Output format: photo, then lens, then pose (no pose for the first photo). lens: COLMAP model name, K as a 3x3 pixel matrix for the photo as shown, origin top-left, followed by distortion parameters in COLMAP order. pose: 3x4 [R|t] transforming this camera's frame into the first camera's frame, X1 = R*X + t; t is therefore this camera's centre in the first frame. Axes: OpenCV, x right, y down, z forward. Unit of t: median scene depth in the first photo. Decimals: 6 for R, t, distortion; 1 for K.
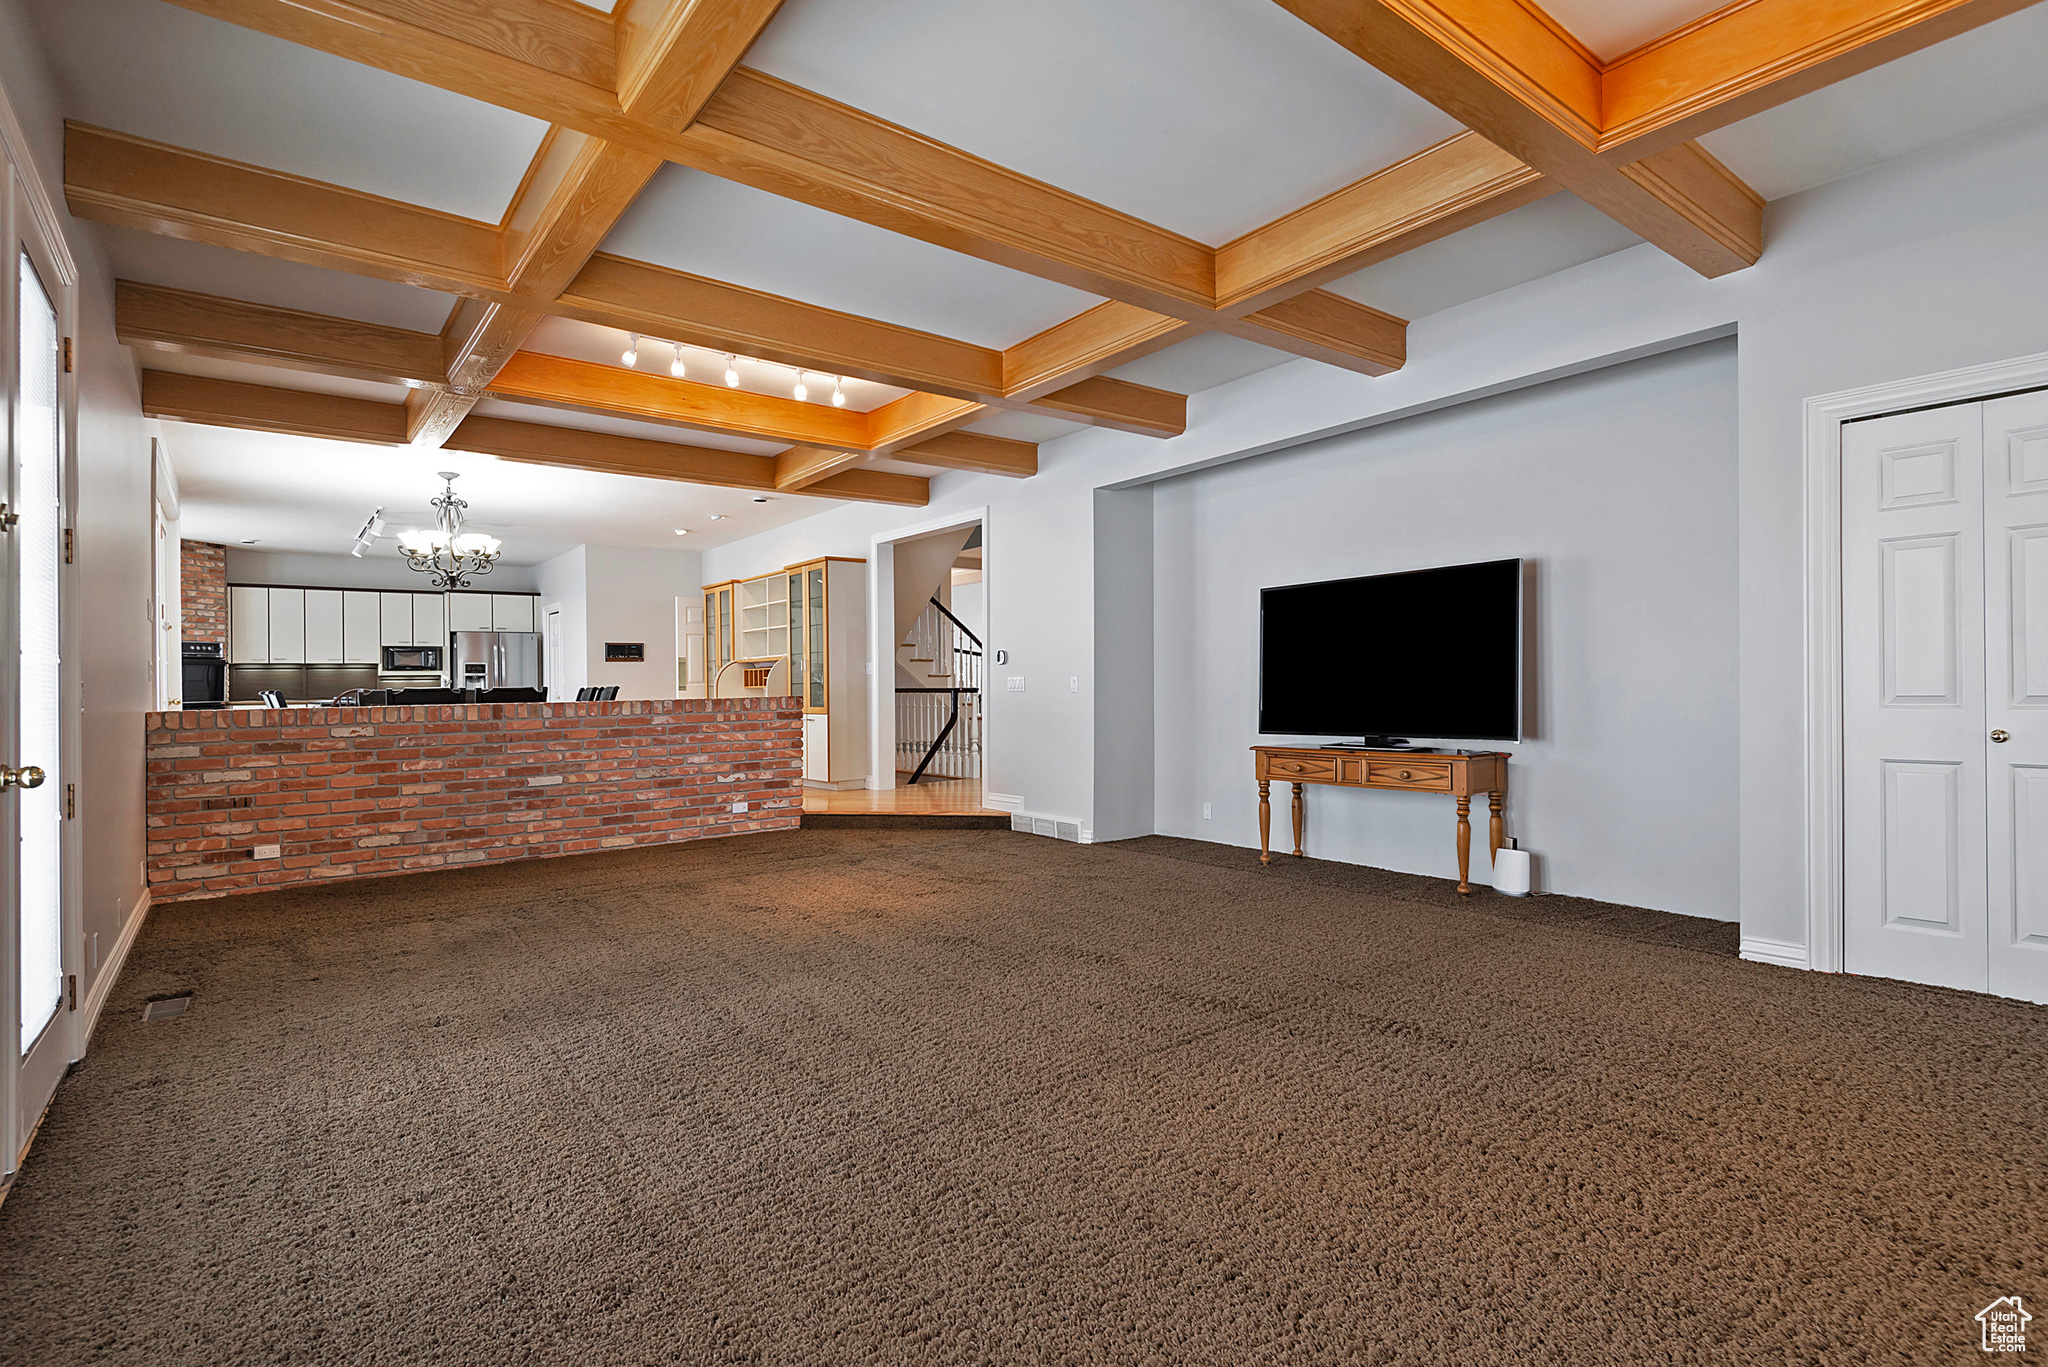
lens RADIAL K [[956.4, 0, 1020.8], [0, 956.4, 677.1], [0, 0, 1]] dist [0.033797, -0.030675]
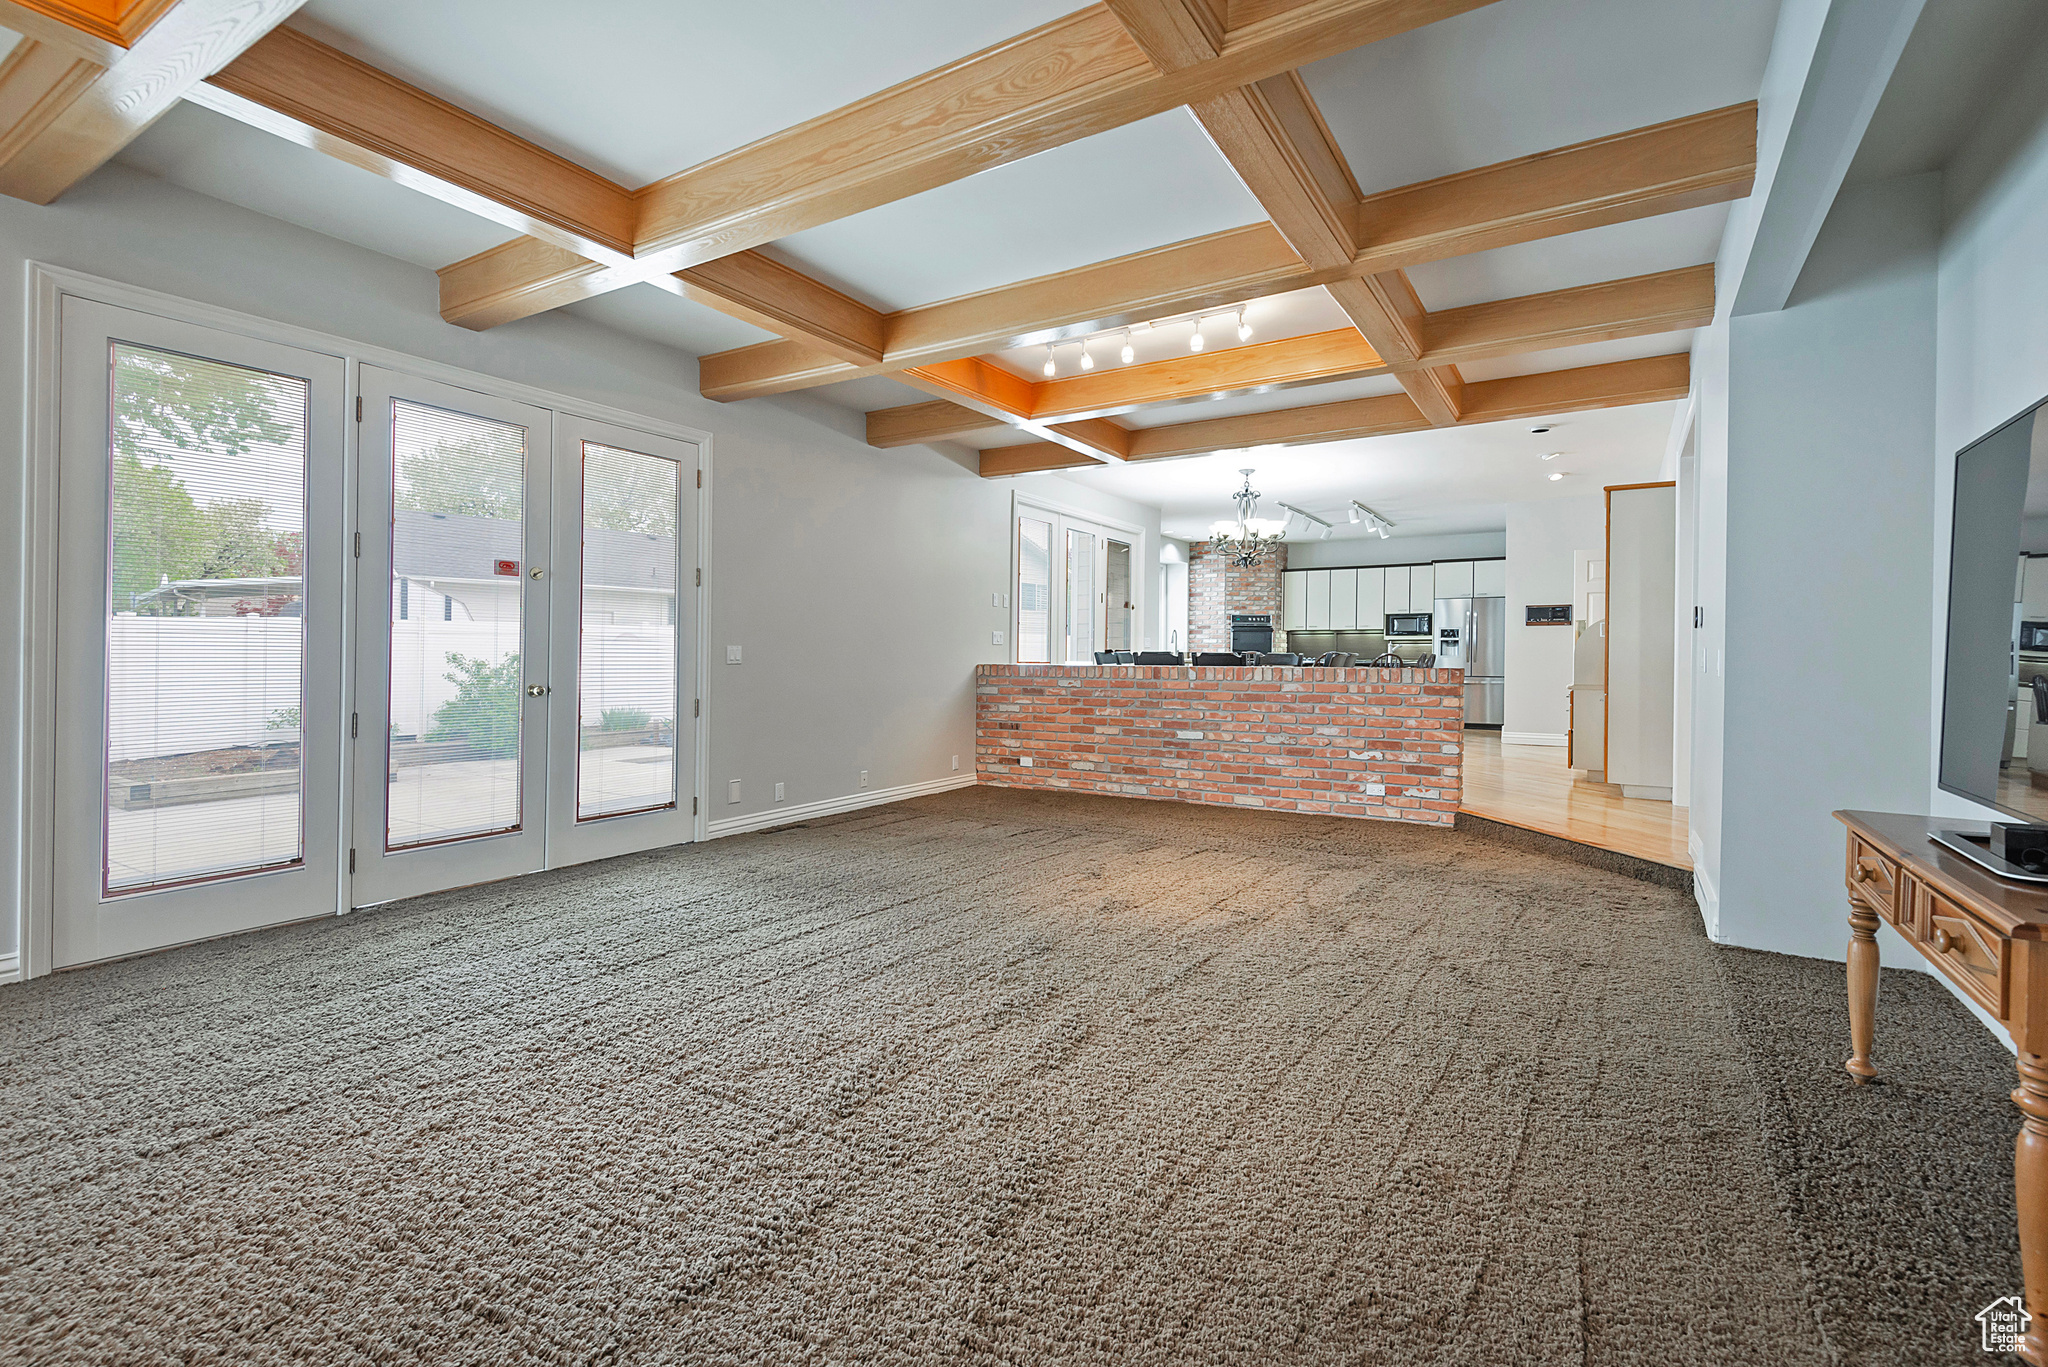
lens RADIAL K [[930.8, 0, 1029.0], [0, 930.8, 642.6], [0, 0, 1]] dist [0.001233, -0.027003]
pose [[0.337787, 0.006443, -0.941201, 0.477238], [-0.002262, 0.999979, 0.006034, -0.007715], [0.941220, 0.000091, 0.337794, 0.451698]]
